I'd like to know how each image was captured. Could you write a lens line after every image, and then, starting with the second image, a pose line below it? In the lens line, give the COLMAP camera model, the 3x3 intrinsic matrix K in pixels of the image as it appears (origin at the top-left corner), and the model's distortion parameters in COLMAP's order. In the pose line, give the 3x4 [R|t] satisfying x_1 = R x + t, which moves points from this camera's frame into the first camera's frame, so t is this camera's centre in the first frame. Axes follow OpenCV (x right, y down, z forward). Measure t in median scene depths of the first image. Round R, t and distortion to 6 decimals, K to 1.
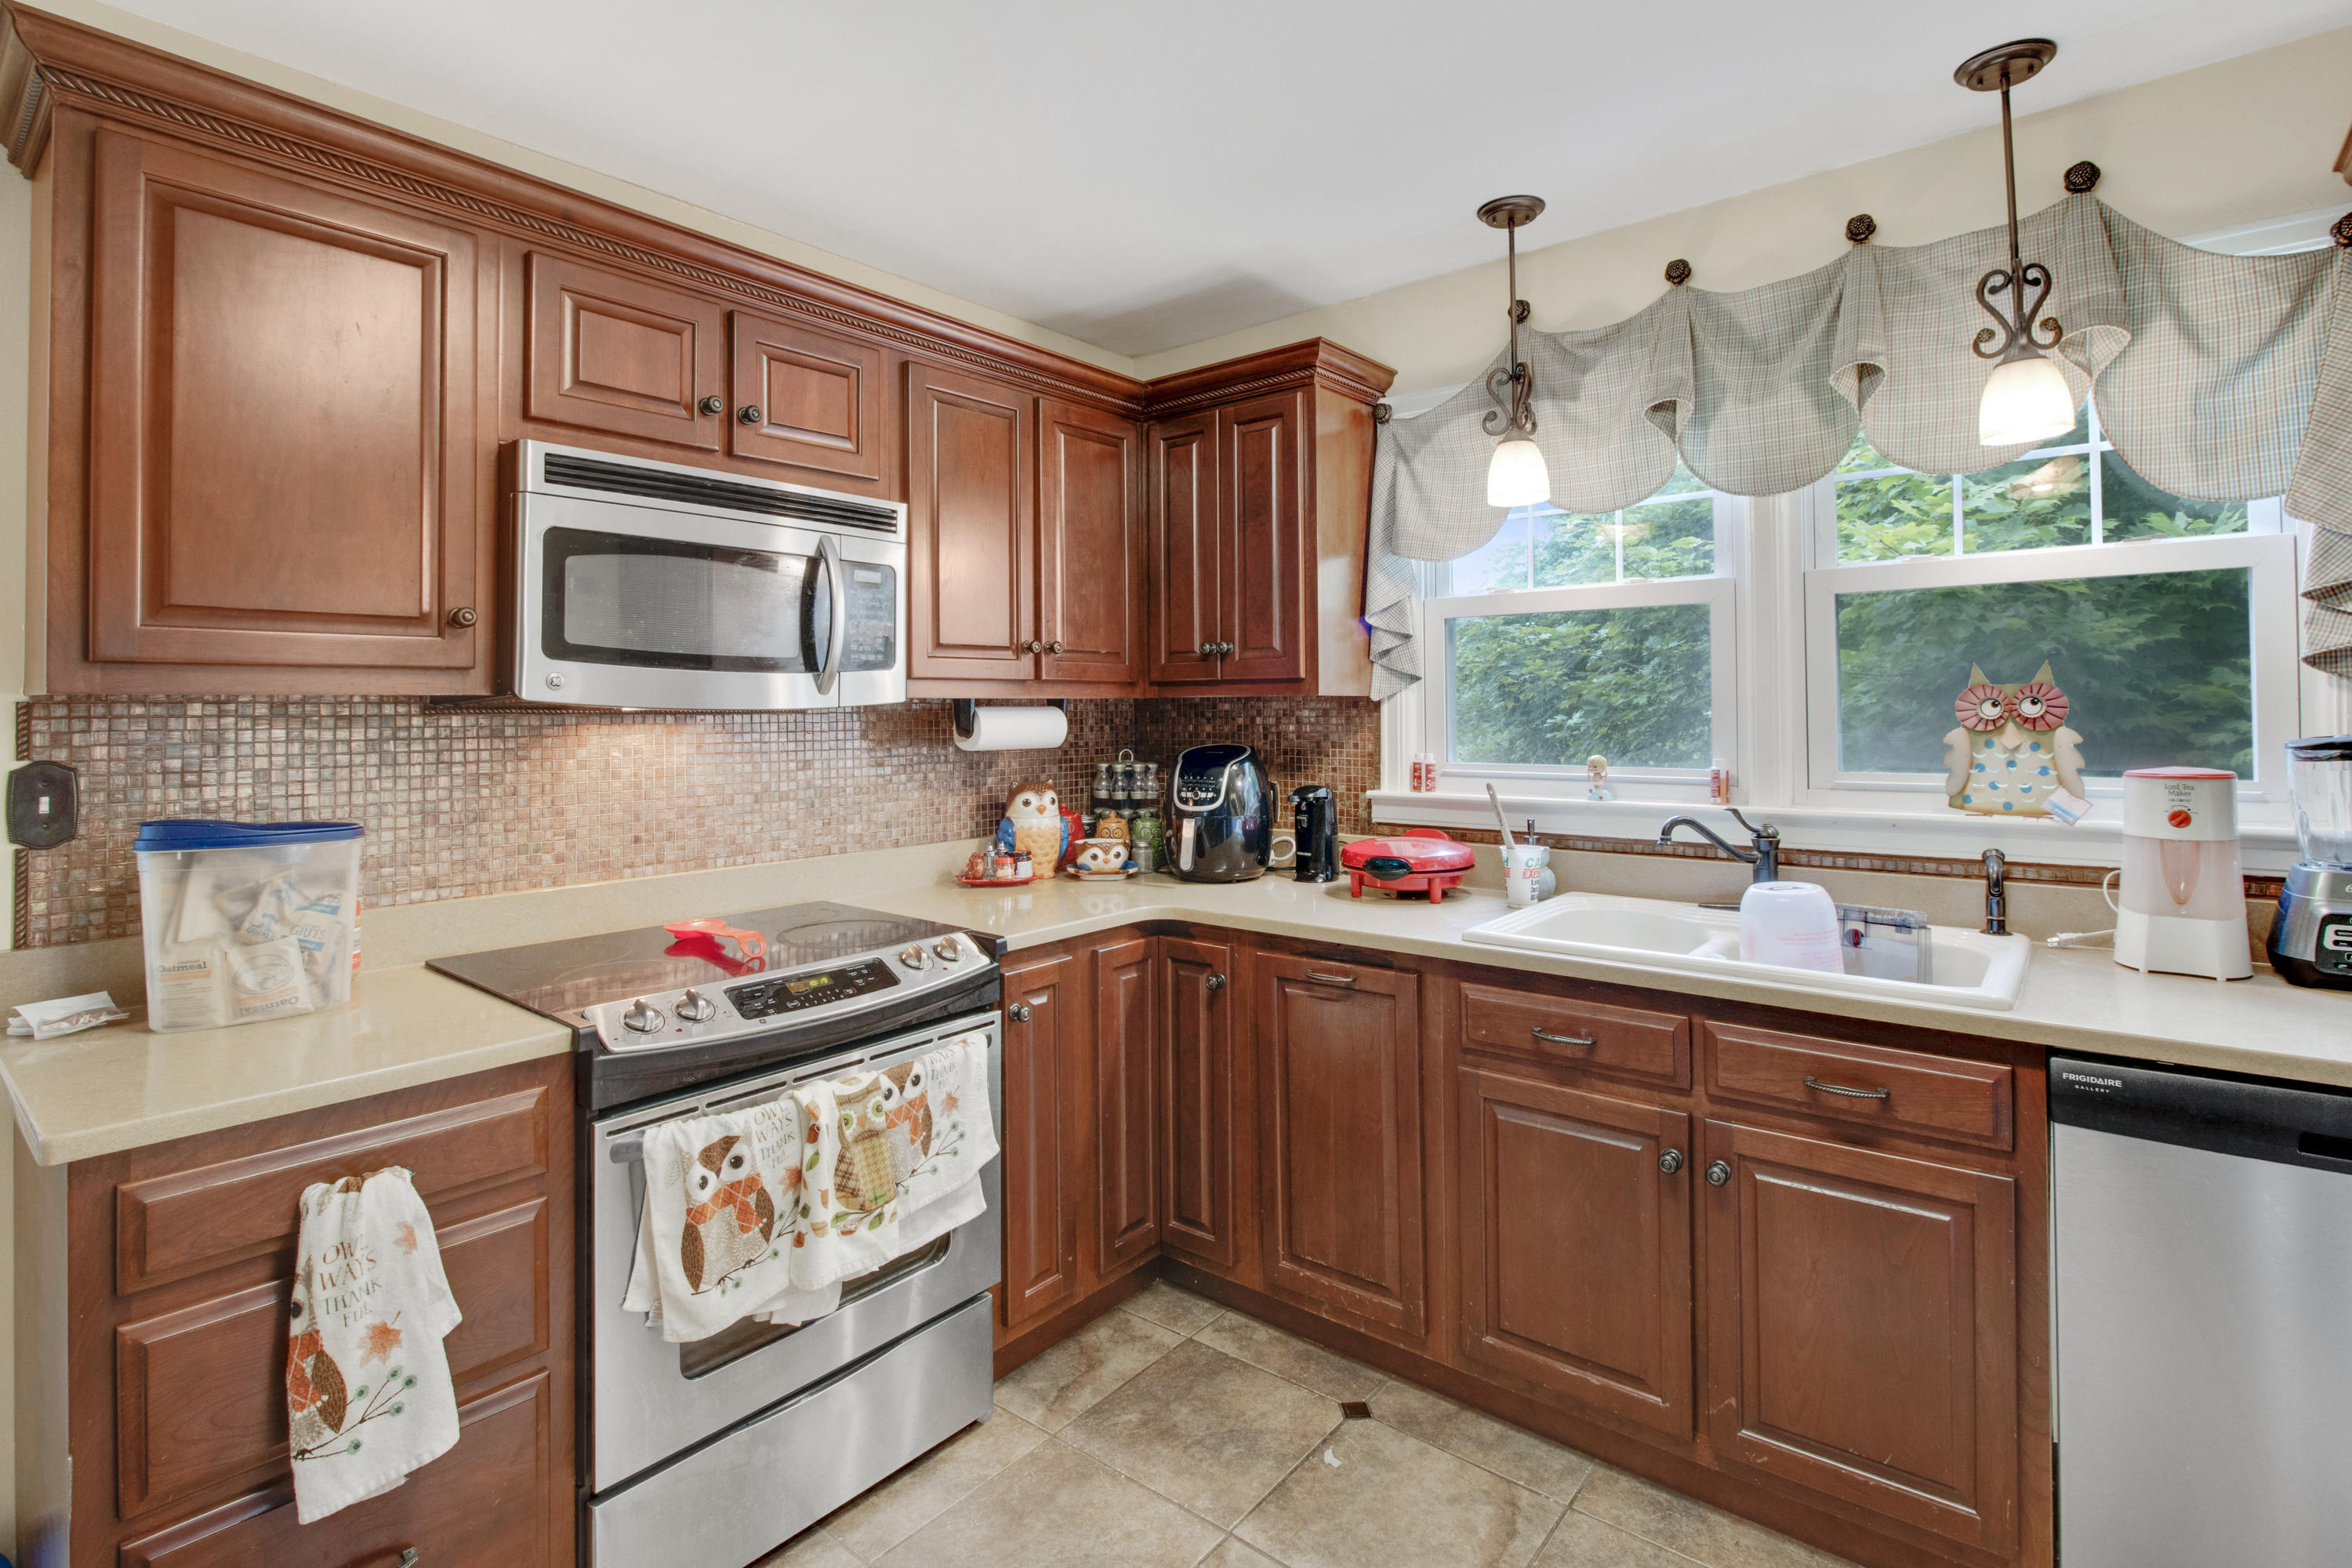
lens RADIAL K [[1139.5, 0, 1193.3], [0, 1139.5, 689.3], [0, 0, 1]] dist [-0.004627, 0.005040]
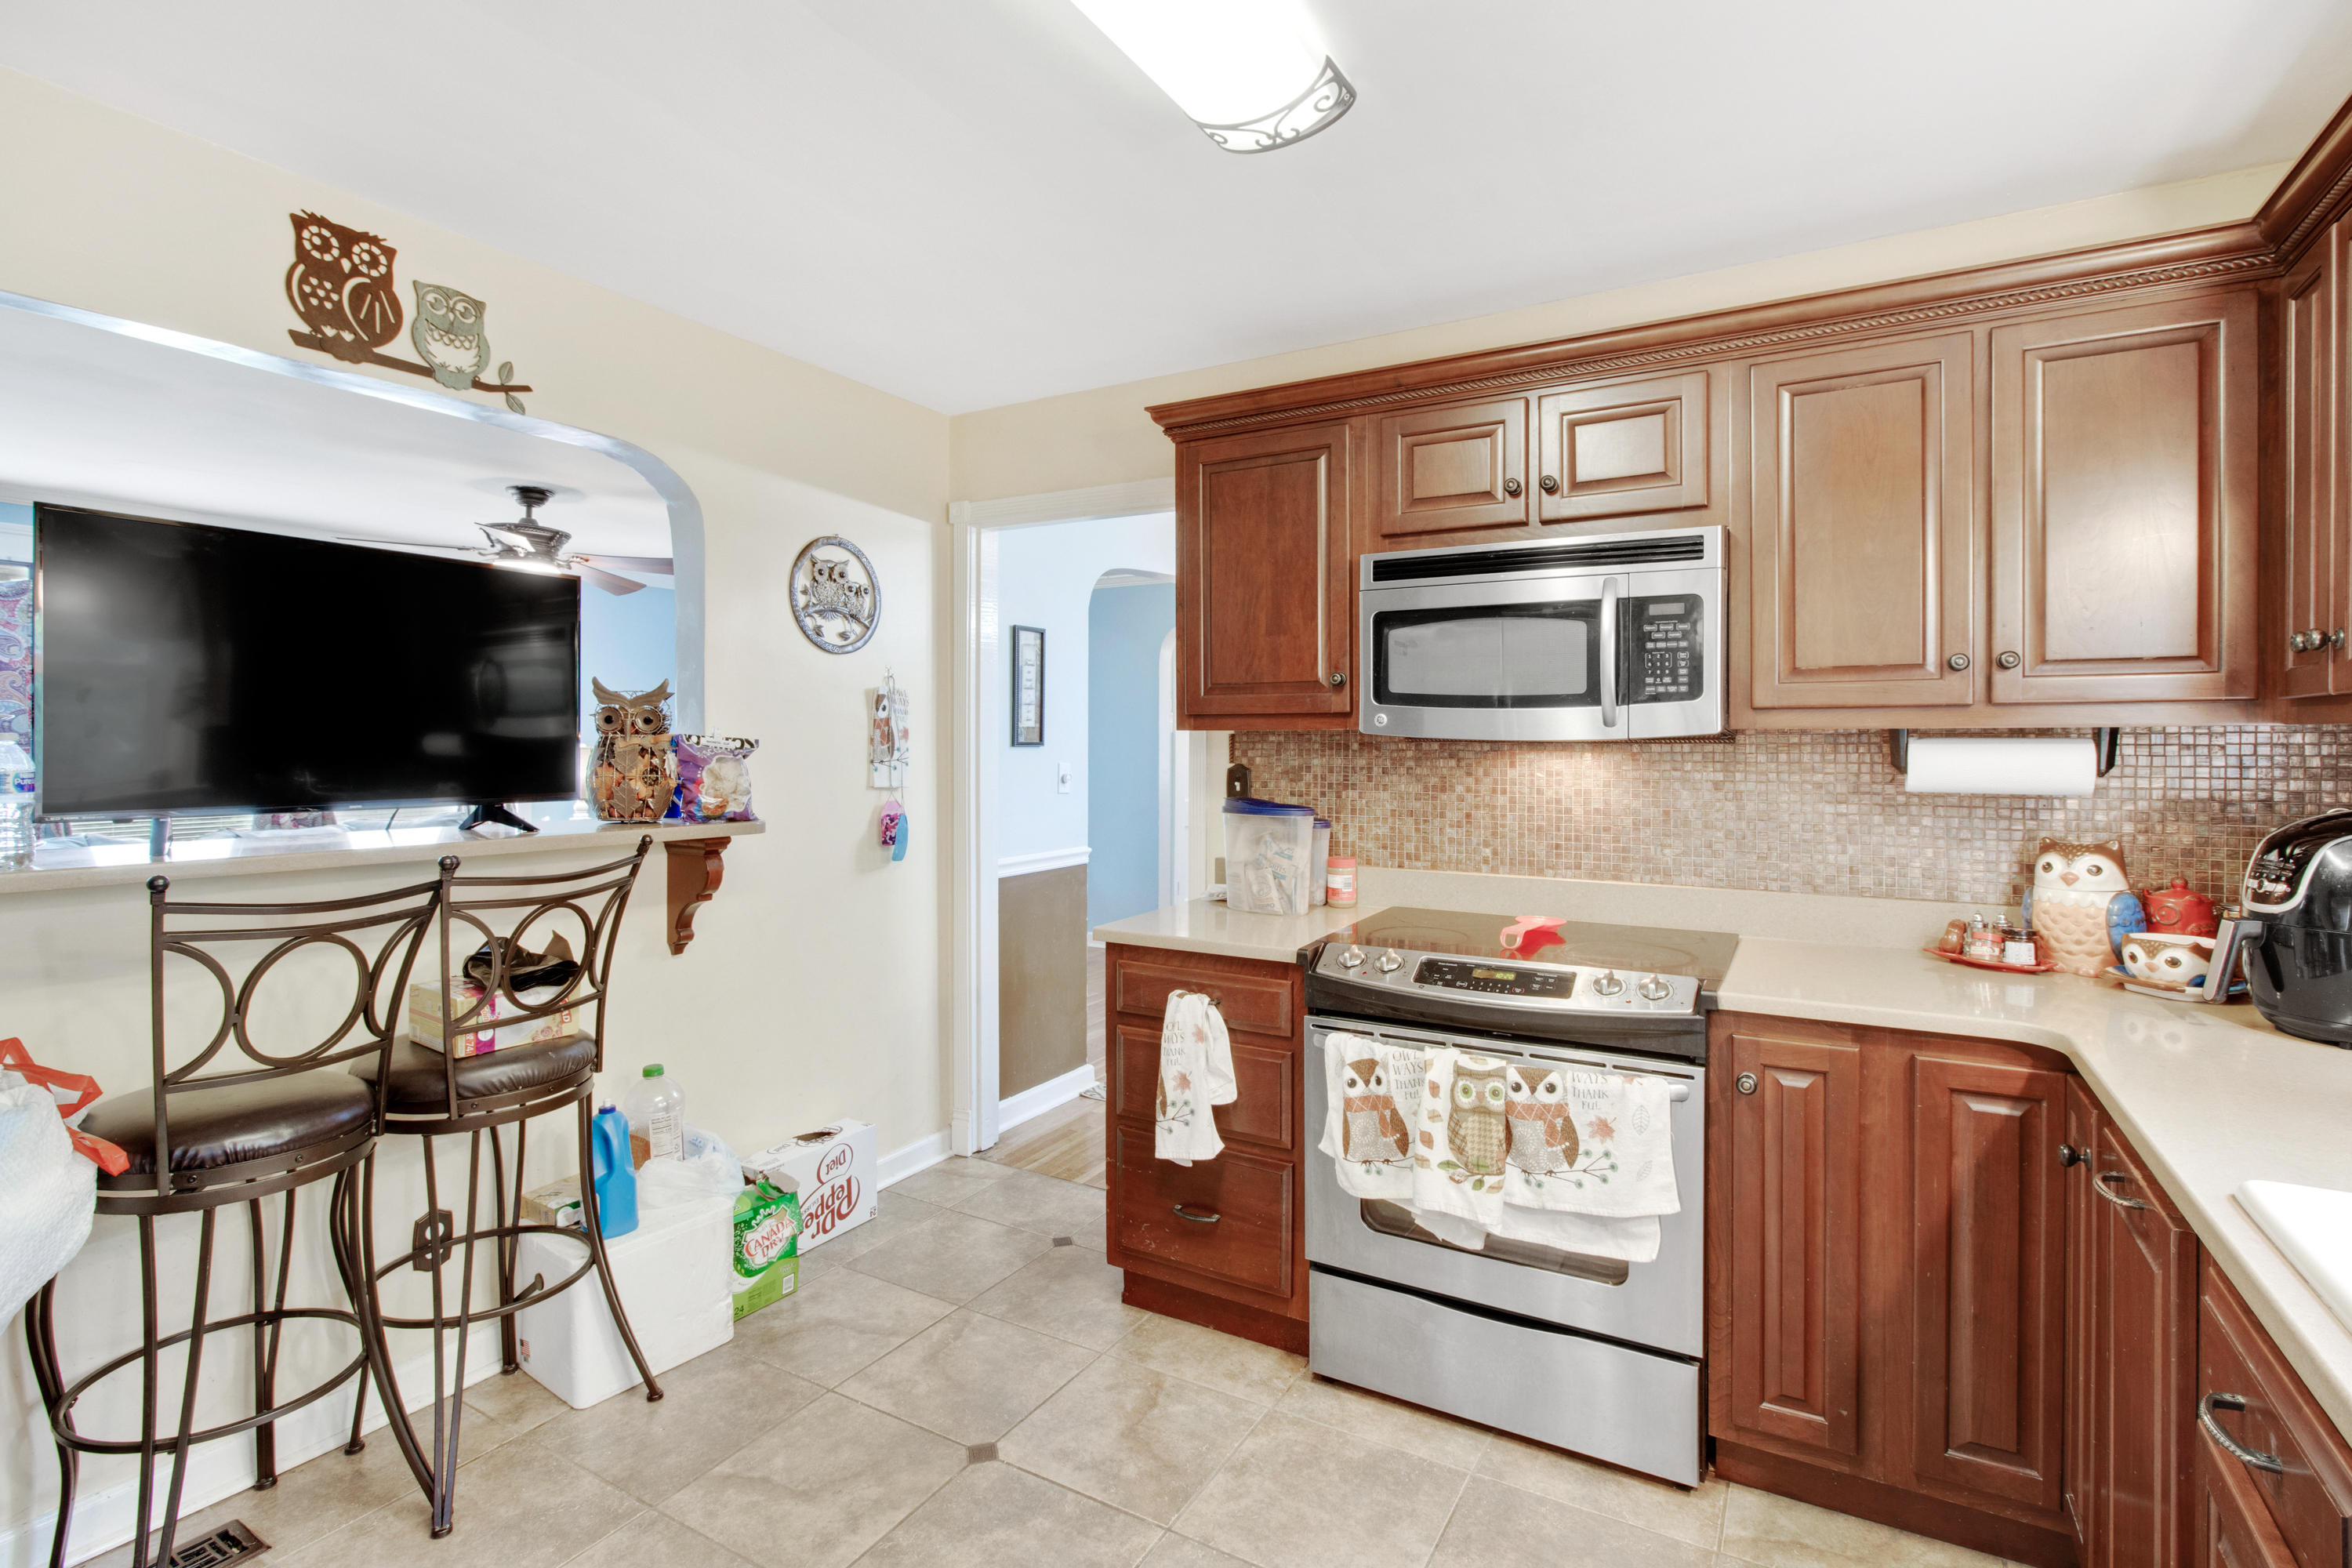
lens RADIAL K [[1139.5, 0, 1210.4], [0, 1139.5, 739.2], [0, 0, 1]] dist [-0.004627, 0.005040]
pose [[0.168269, 0.007702, -0.985711, 0.632482], [0.014728, 0.999838, 0.010327, -0.000447], [0.985631, -0.016255, 0.168128, 0.426534]]
